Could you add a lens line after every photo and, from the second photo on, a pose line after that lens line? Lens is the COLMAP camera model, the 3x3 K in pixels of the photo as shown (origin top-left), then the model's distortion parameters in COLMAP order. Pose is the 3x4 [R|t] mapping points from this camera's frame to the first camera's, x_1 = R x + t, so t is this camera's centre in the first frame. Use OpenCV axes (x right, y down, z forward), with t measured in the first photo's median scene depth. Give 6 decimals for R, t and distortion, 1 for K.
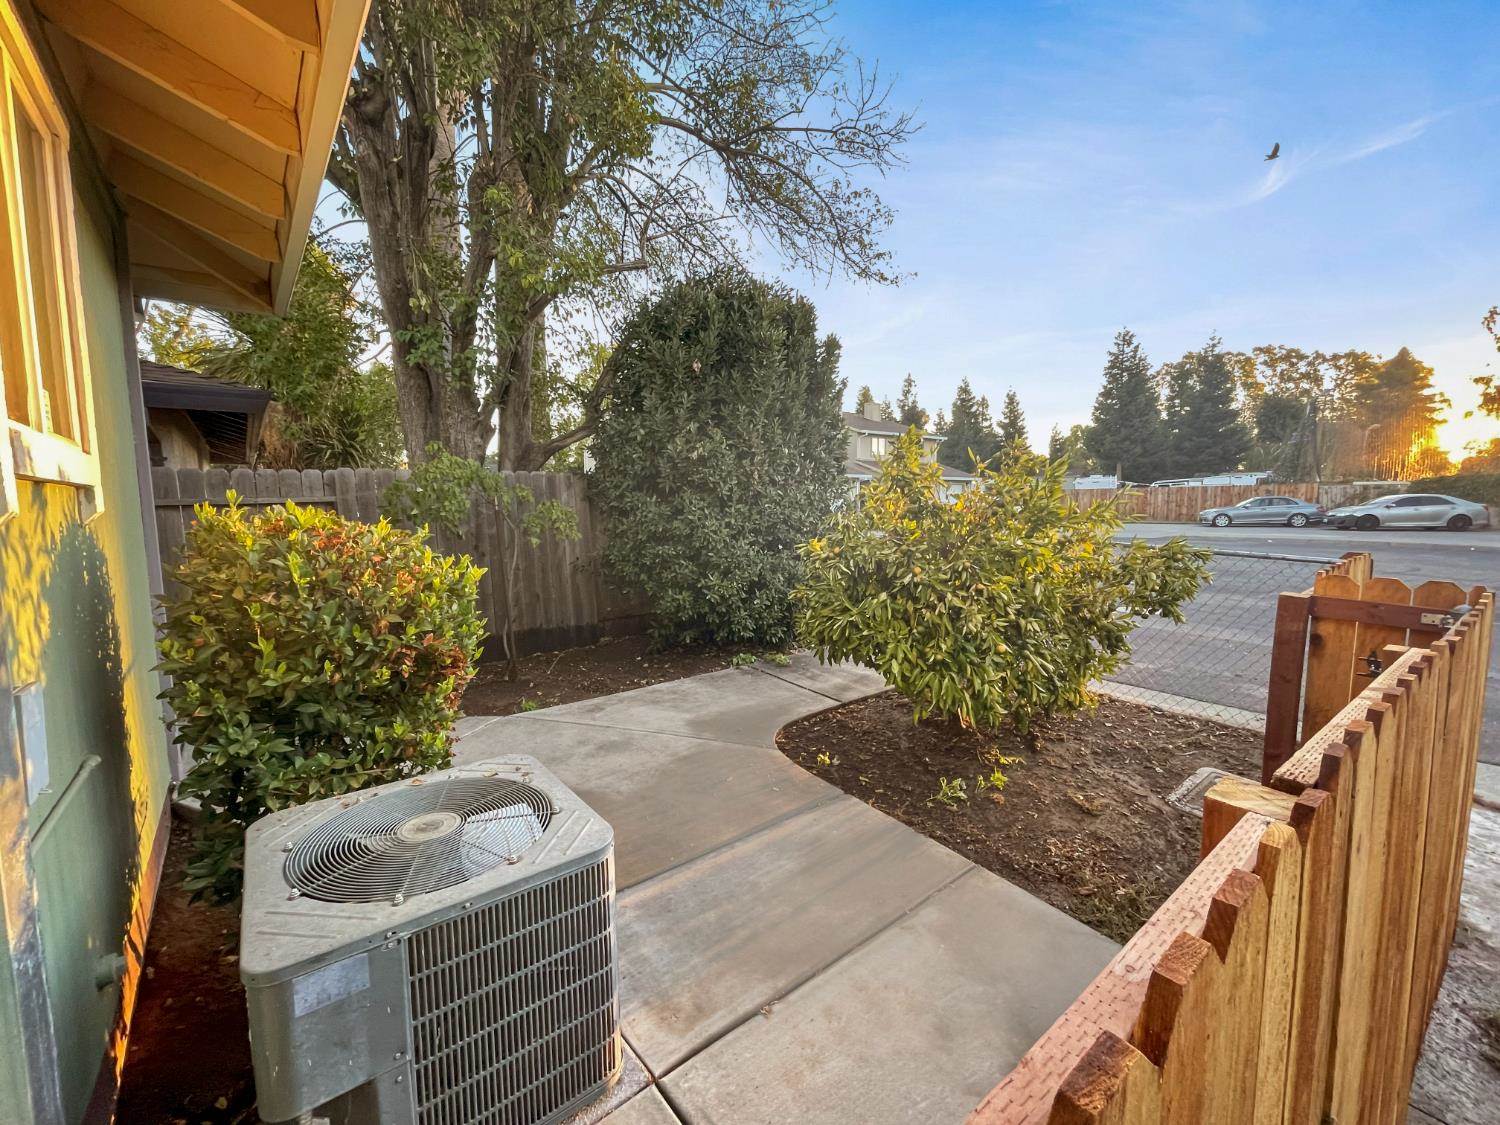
lens RADIAL K [[608.6, 0, 752.8], [0, 608.6, 564.1], [0, 0, 1]] dist [-0.010578, 0.009727]
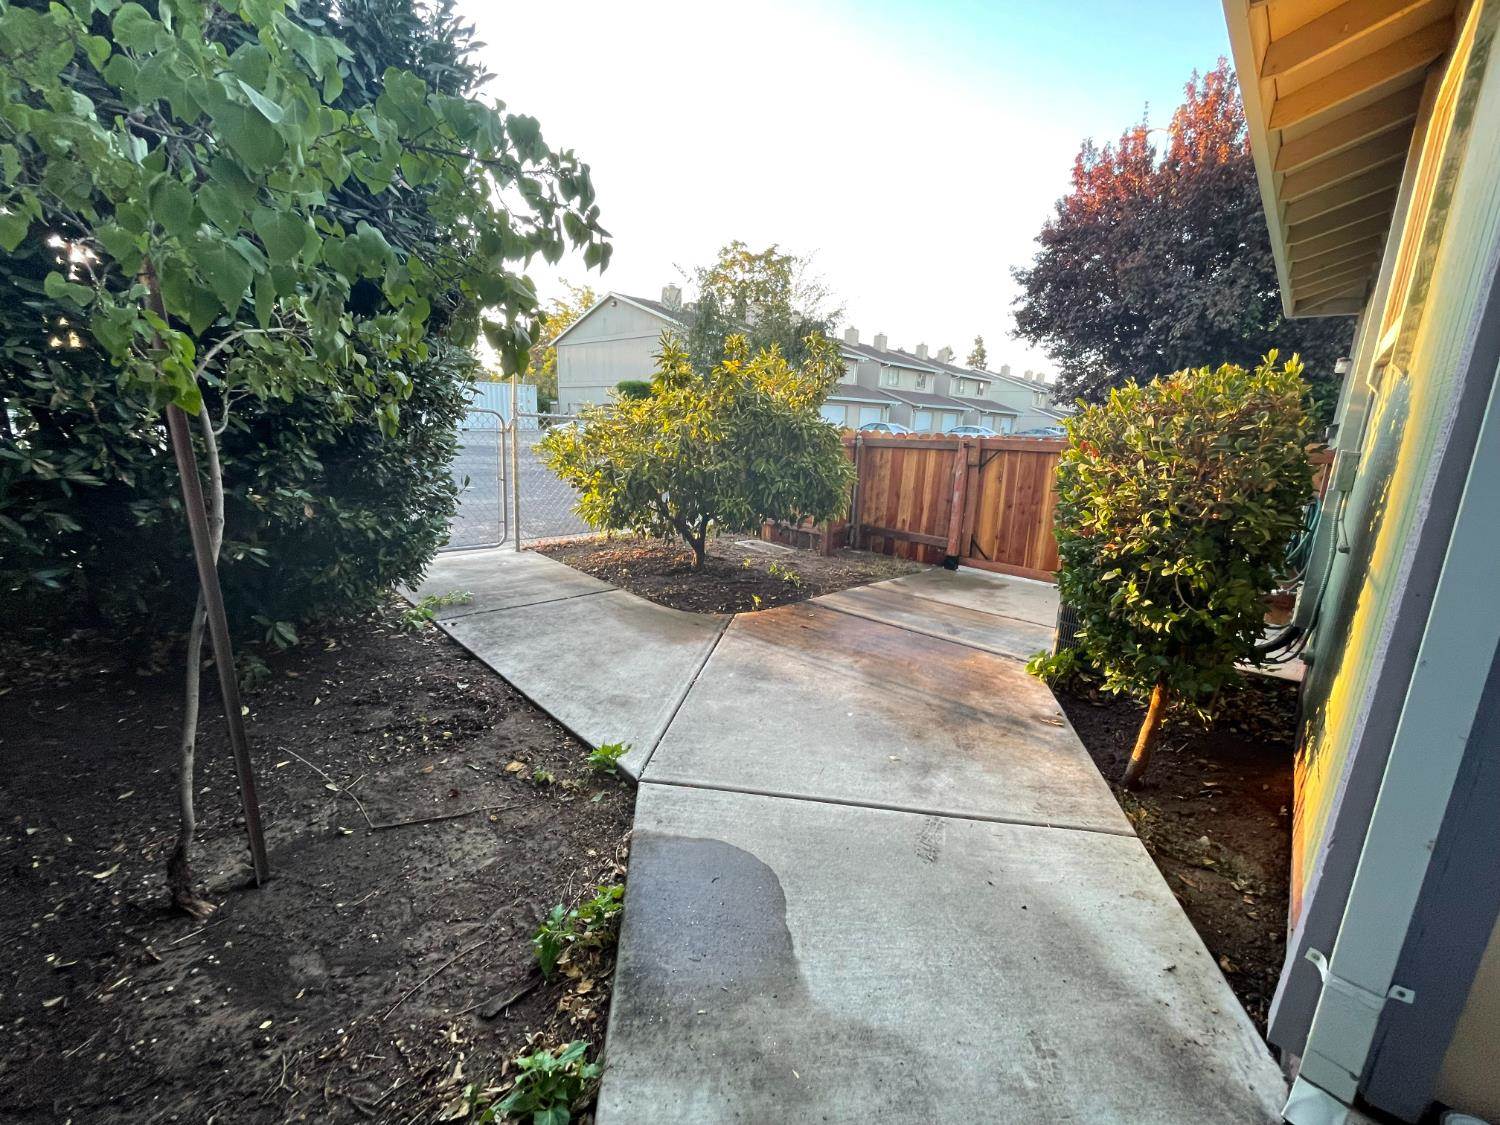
lens RADIAL K [[608.6, 0, 752.8], [0, 608.6, 564.1], [0, 0, 1]] dist [-0.010578, 0.009727]
pose [[-0.137409, -0.226257, 0.964327, -0.850856], [0.063918, 0.969507, 0.236580, -0.029679], [-0.988450, 0.094146, -0.118757, 0.944088]]
